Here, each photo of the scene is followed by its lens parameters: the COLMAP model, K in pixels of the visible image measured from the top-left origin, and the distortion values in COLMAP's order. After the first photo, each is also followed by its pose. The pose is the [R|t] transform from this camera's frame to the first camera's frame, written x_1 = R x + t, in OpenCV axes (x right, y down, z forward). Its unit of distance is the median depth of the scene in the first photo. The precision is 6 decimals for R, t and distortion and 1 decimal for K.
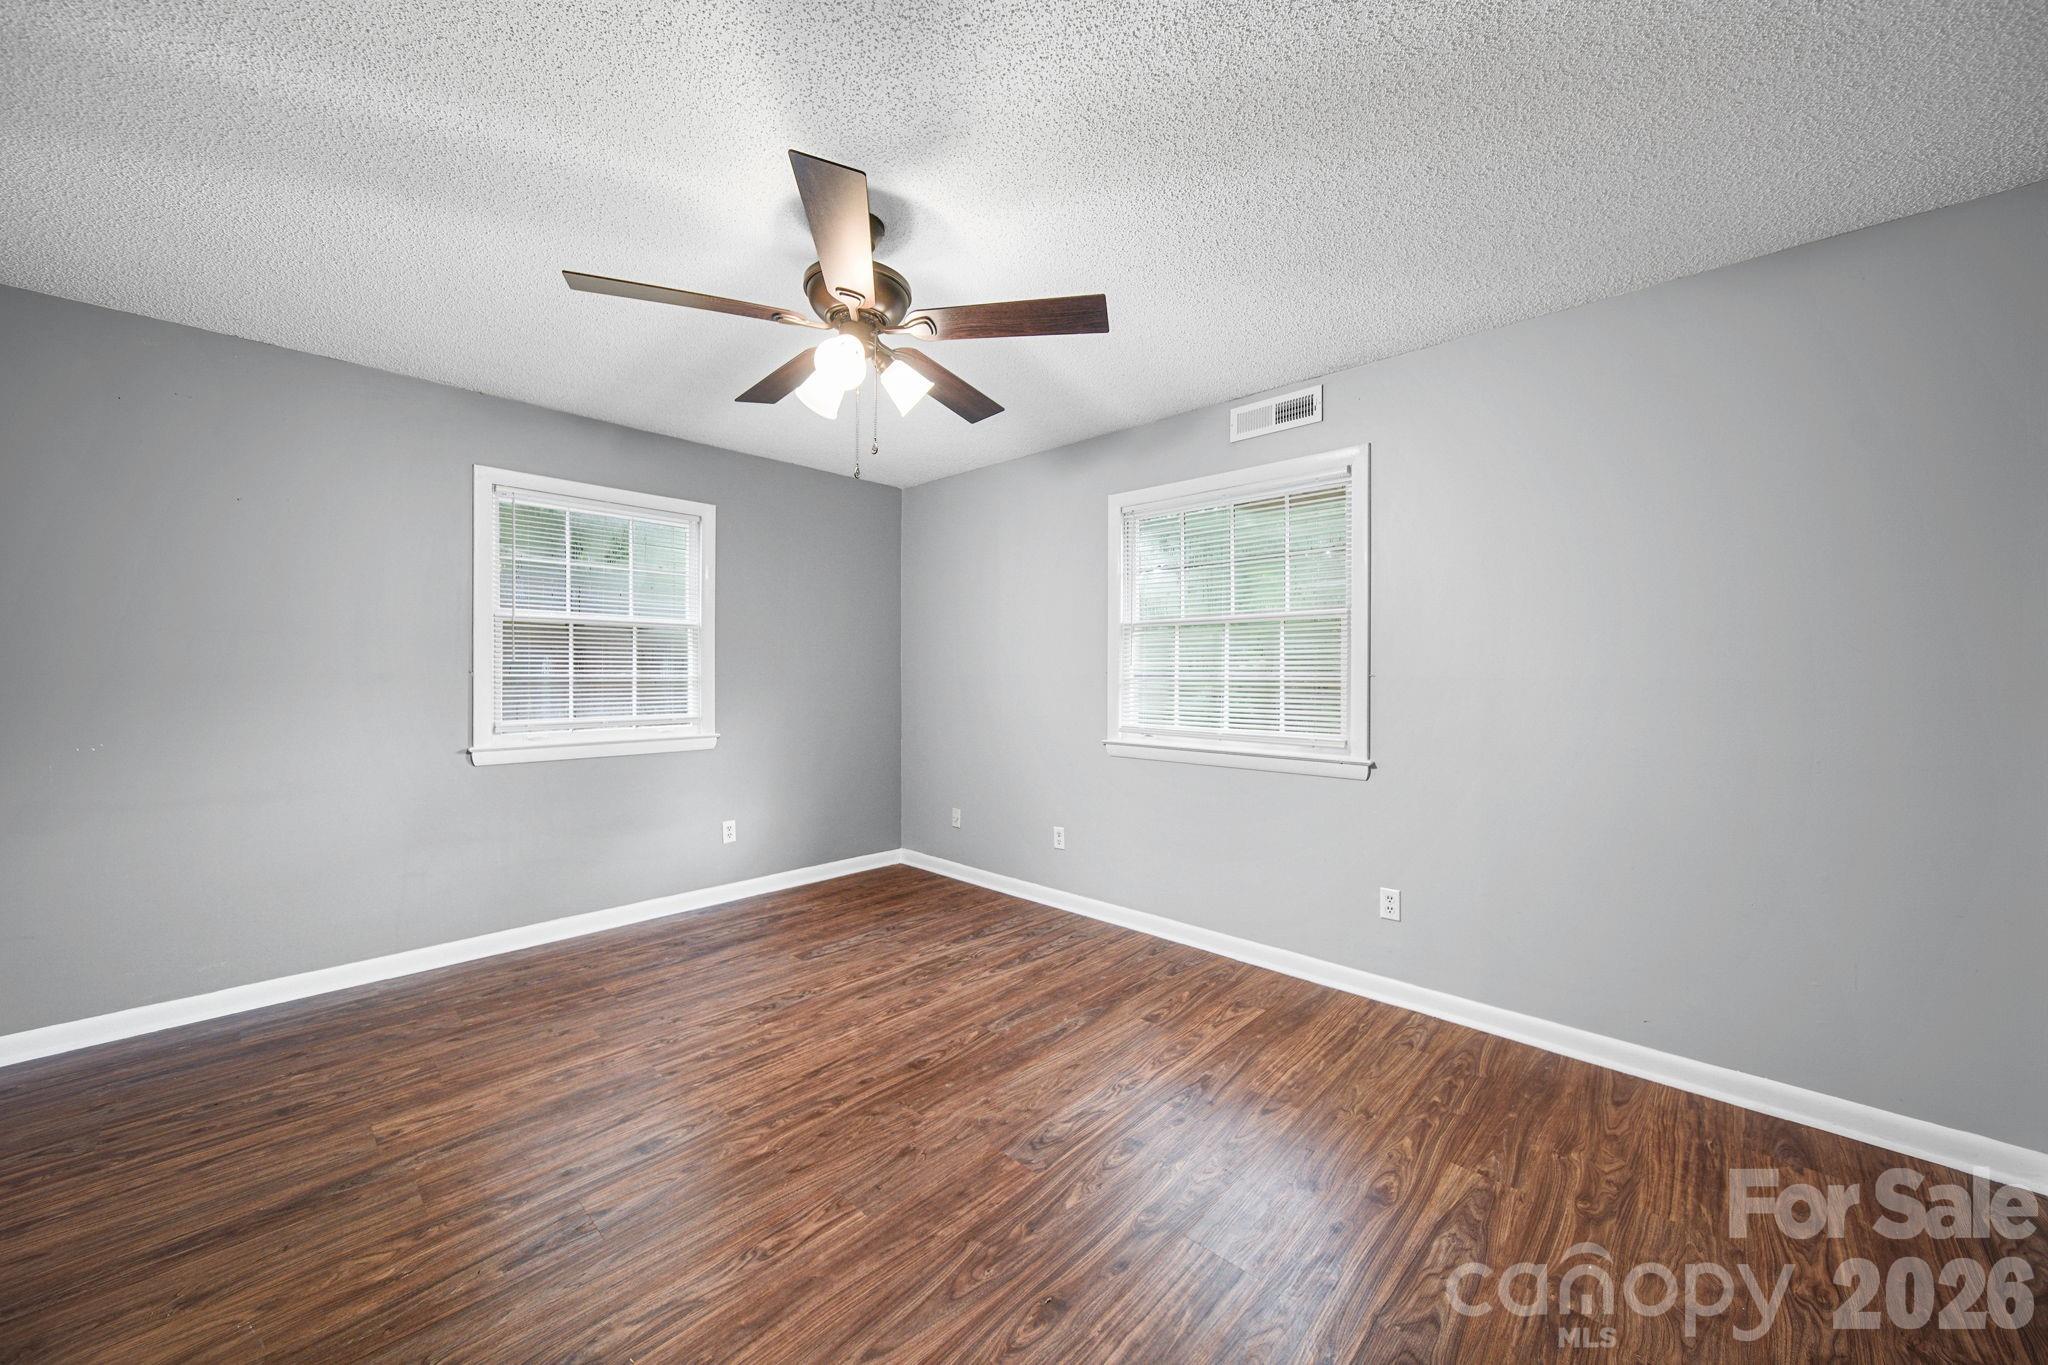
lens RADIAL K [[752.4, 0, 1039.4], [0, 752.4, 682.8], [0, 0, 1]] dist [-0.002883, -0.000232]
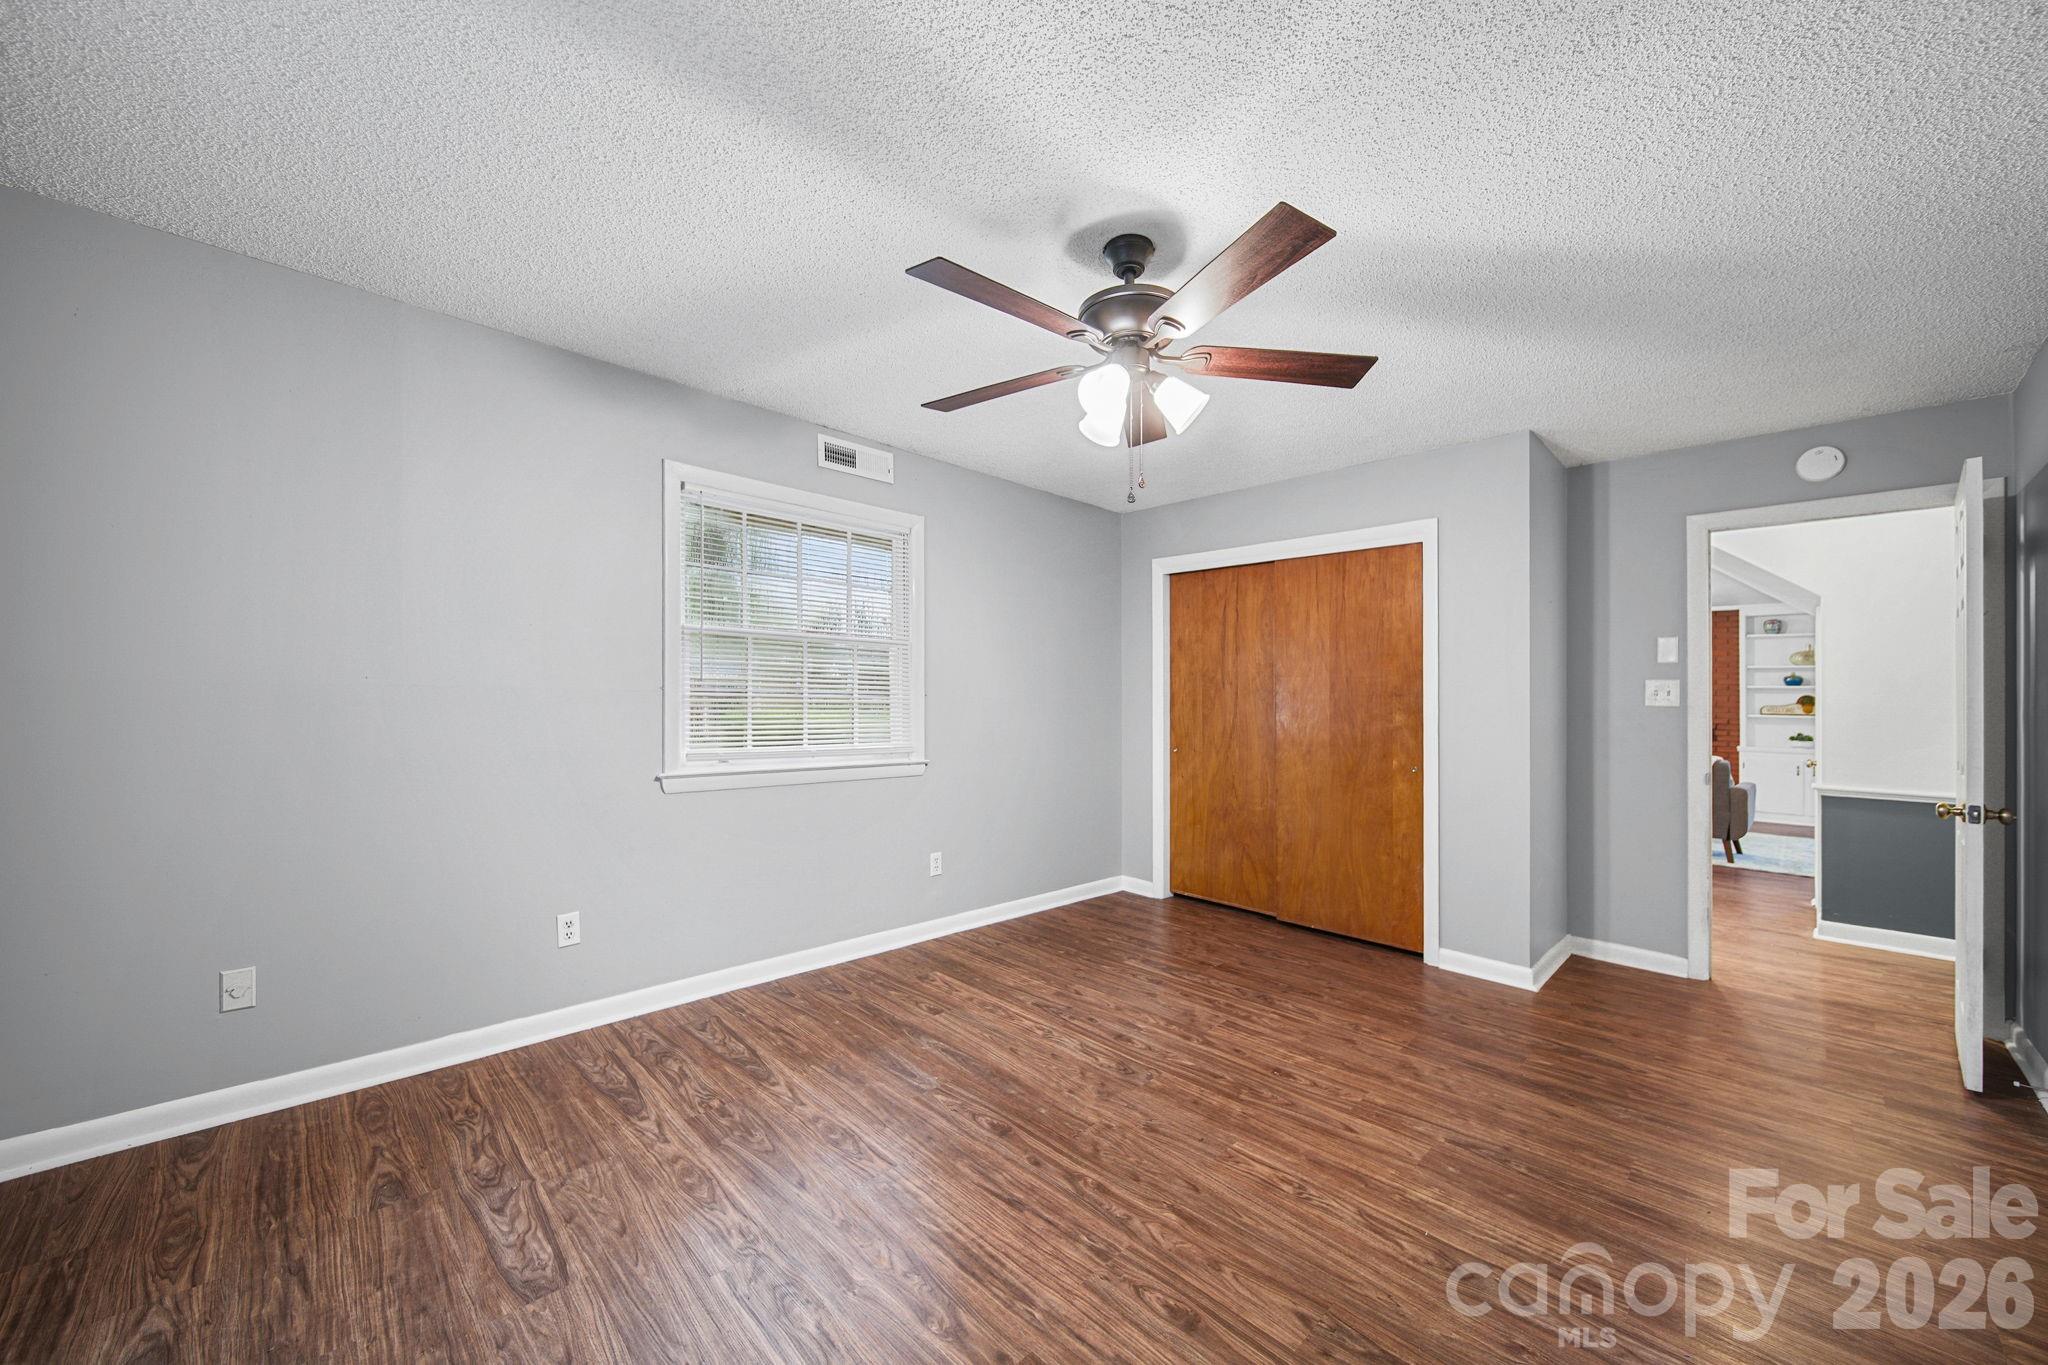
lens RADIAL K [[752.4, 0, 1039.6], [0, 752.4, 691.9], [0, 0, 1]] dist [-0.002883, -0.000232]
pose [[0.033939, 0.004815, 0.999412, -0.886178], [-0.007645, 0.999960, -0.004558, -0.011157], [-0.999395, -0.007486, 0.033975, 0.773268]]
